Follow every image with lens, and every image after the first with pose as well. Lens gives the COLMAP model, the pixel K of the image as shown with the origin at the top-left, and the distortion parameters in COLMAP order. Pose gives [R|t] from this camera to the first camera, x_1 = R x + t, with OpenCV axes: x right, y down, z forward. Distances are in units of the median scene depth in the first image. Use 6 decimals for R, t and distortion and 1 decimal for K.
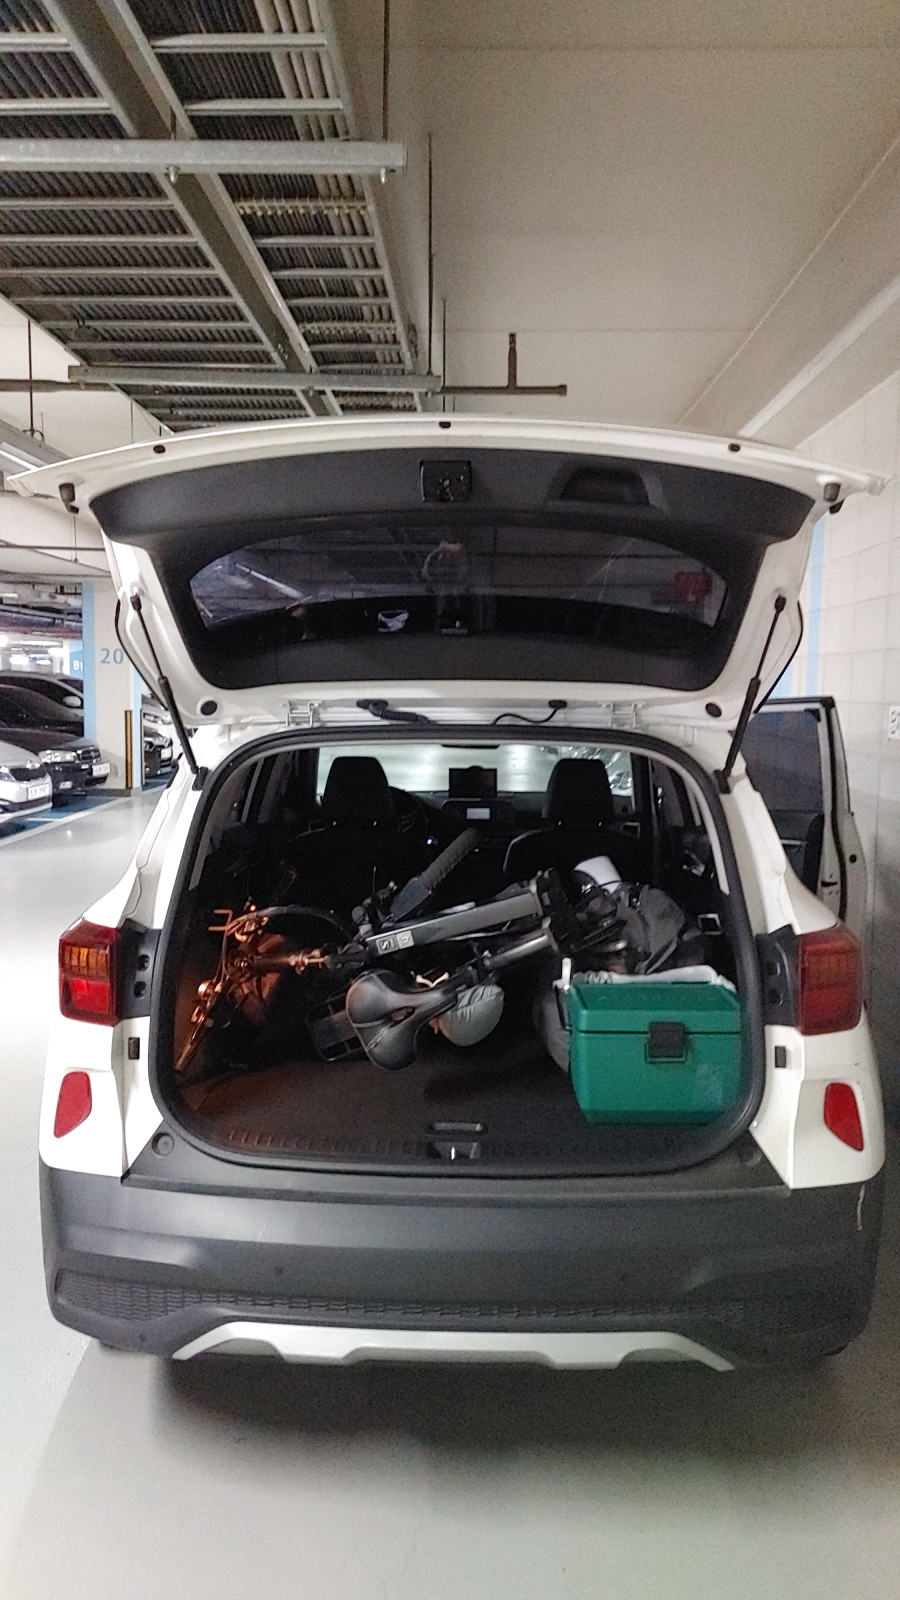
lens RADIAL K [[1126.9, 0, 450.0], [0, 1126.9, 800.0], [0, 0, 1]] dist [-0.002461, -0.002277]
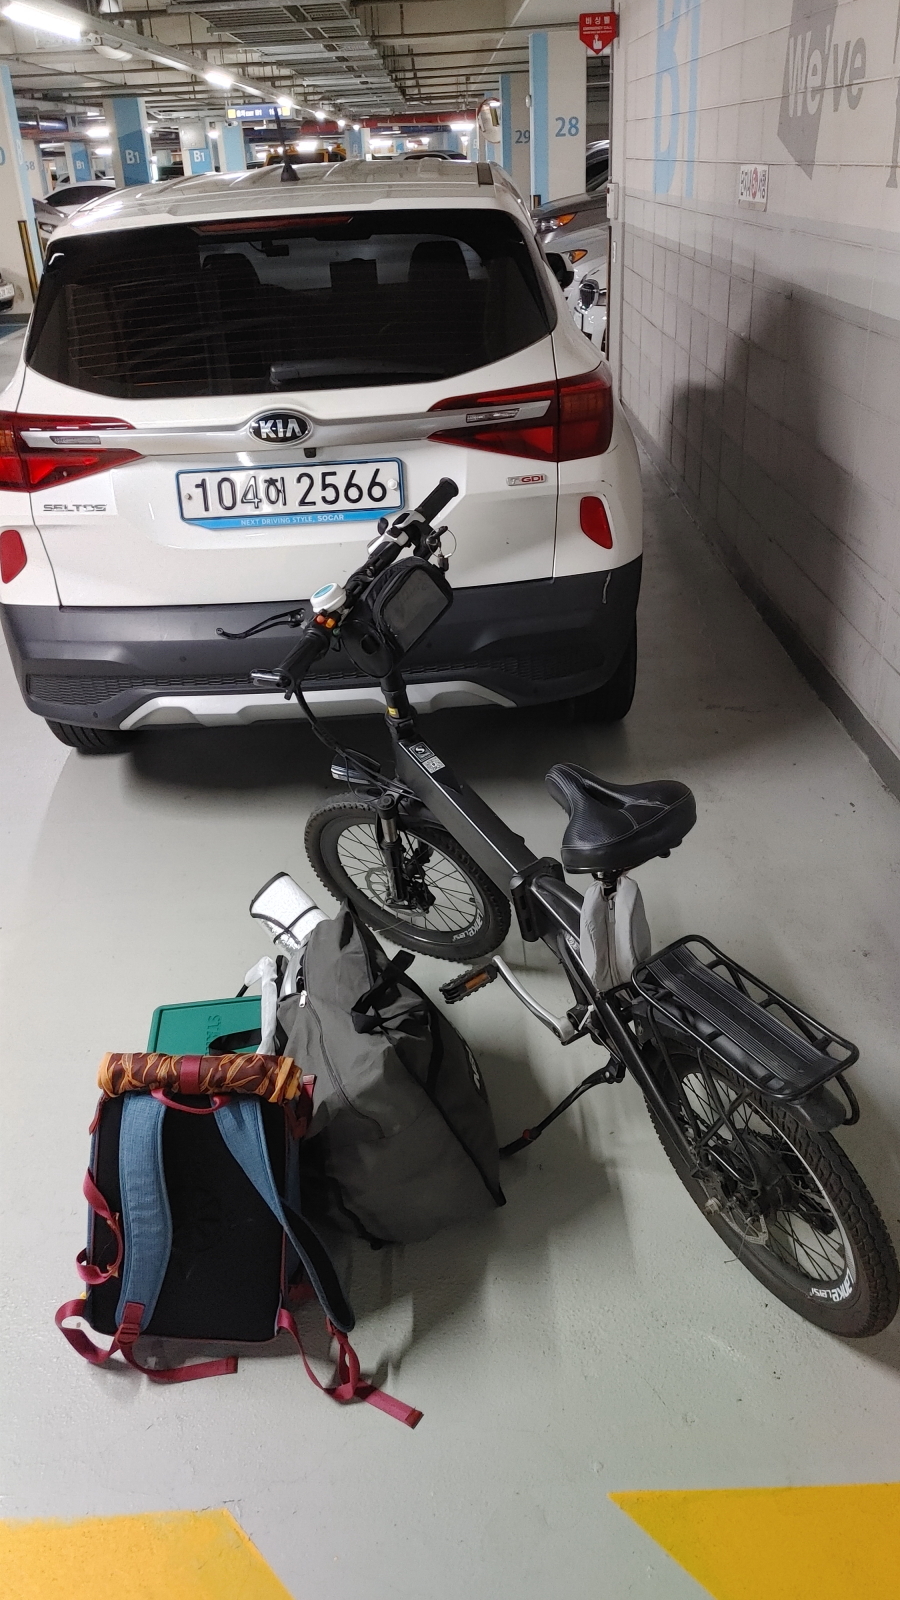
lens RADIAL K [[1126.9, 0, 450.0], [0, 1126.9, 800.0], [0, 0, 1]] dist [-0.002461, -0.002277]
pose [[0.997273, -0.072926, 0.011369, 0.141385], [0.062199, 0.913313, 0.402480, 0.034614], [-0.039735, -0.400676, 0.915358, -0.340738]]
